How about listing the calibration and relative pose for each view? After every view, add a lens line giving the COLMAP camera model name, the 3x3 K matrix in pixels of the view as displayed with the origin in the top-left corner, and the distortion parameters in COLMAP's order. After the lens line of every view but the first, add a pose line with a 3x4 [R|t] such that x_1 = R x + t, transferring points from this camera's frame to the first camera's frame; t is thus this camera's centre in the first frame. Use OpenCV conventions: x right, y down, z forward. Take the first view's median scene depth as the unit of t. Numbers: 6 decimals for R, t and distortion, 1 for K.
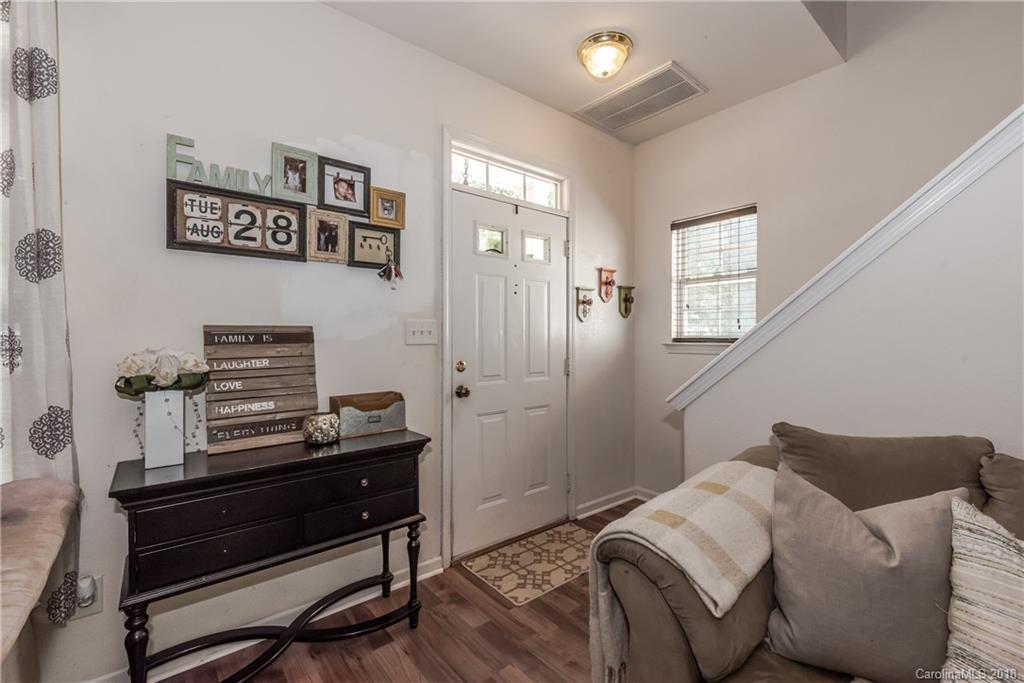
lens RADIAL K [[444.4, 0, 521.1], [0, 444.4, 336.3], [0, 0, 1]] dist [0.000726, -0.000854]
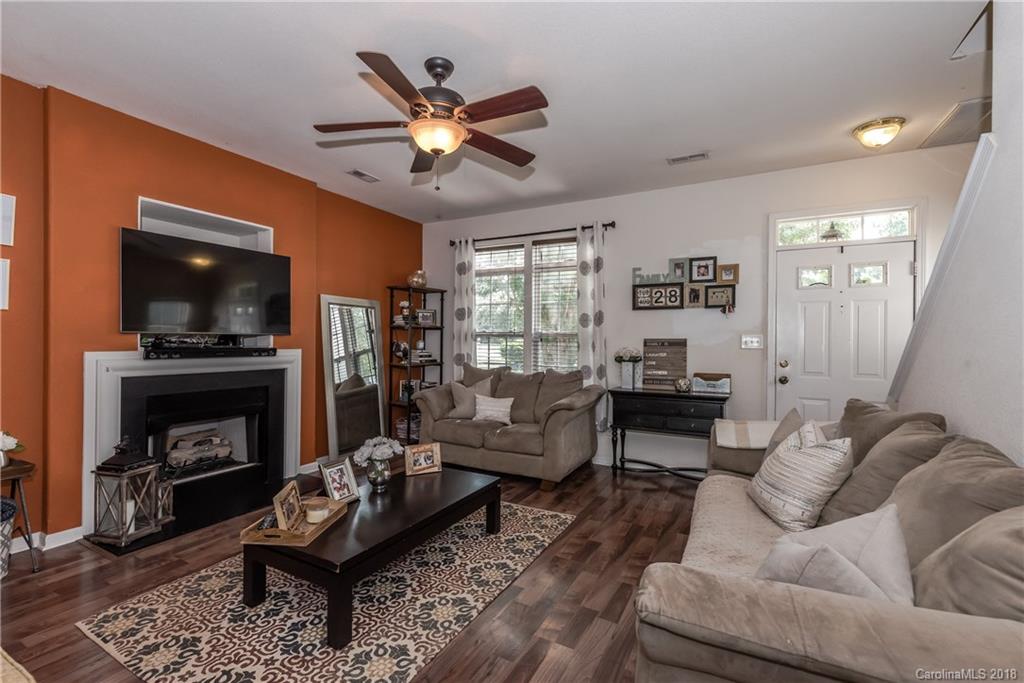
lens RADIAL K [[444.4, 0, 505.2], [0, 444.4, 339.1], [0, 0, 1]] dist [0.000726, -0.000854]
pose [[0.360331, 0.001700, -0.932823, 1.134848], [-0.008539, 0.999962, -0.001477, -0.009408], [0.932786, 0.008498, 0.360332, -0.546977]]
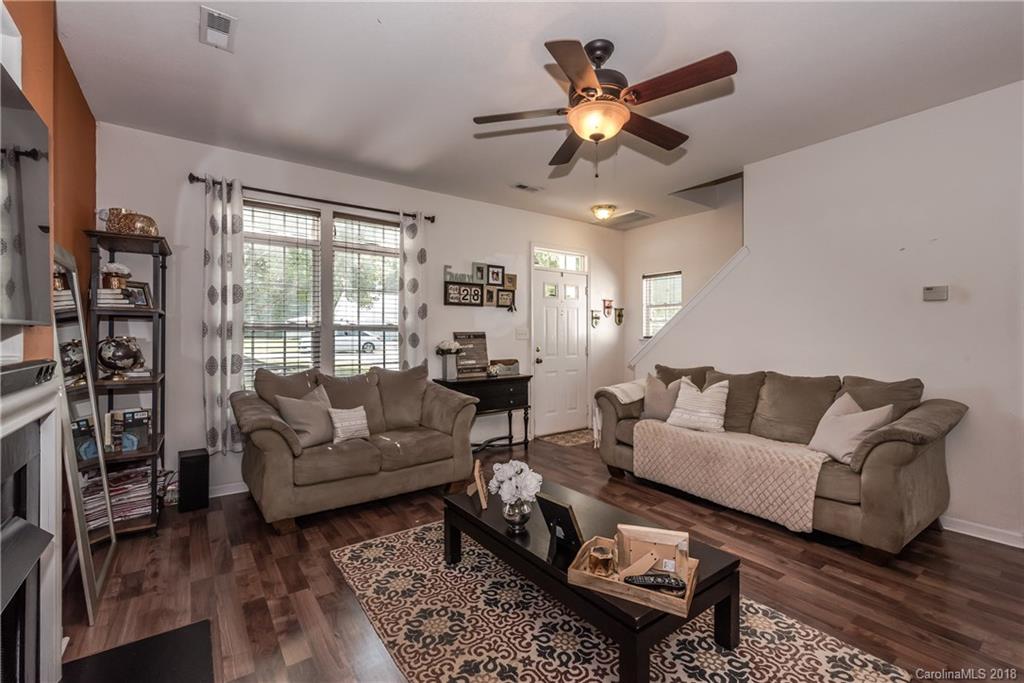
lens RADIAL K [[444.4, 0, 516.3], [0, 444.4, 338.0], [0, 0, 1]] dist [0.000726, -0.000854]
pose [[0.998206, -0.002514, -0.059817, -0.132311], [0.002870, 0.999979, 0.005859, -0.002289], [0.059801, -0.006020, 0.998192, -1.426412]]
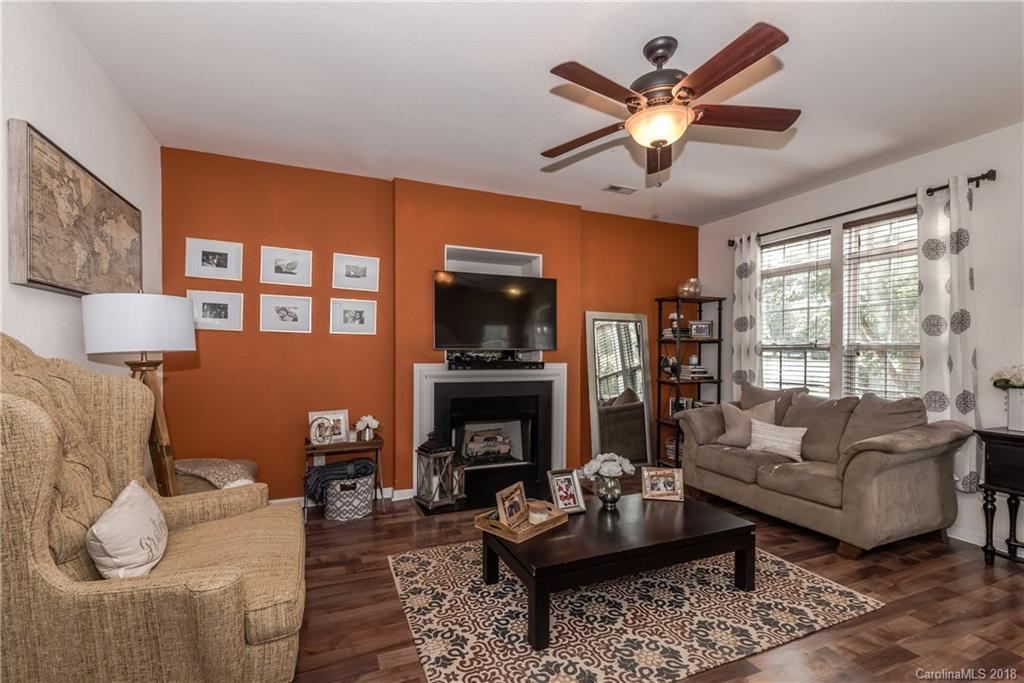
lens RADIAL K [[444.4, 0, 507.3], [0, 444.4, 356.9], [0, 0, 1]] dist [0.000726, -0.000854]
pose [[-0.291608, 0.006796, -0.956514, 1.090372], [-0.004858, 0.999951, 0.008586, -0.007491], [0.956526, 0.007150, -0.291561, -0.331925]]
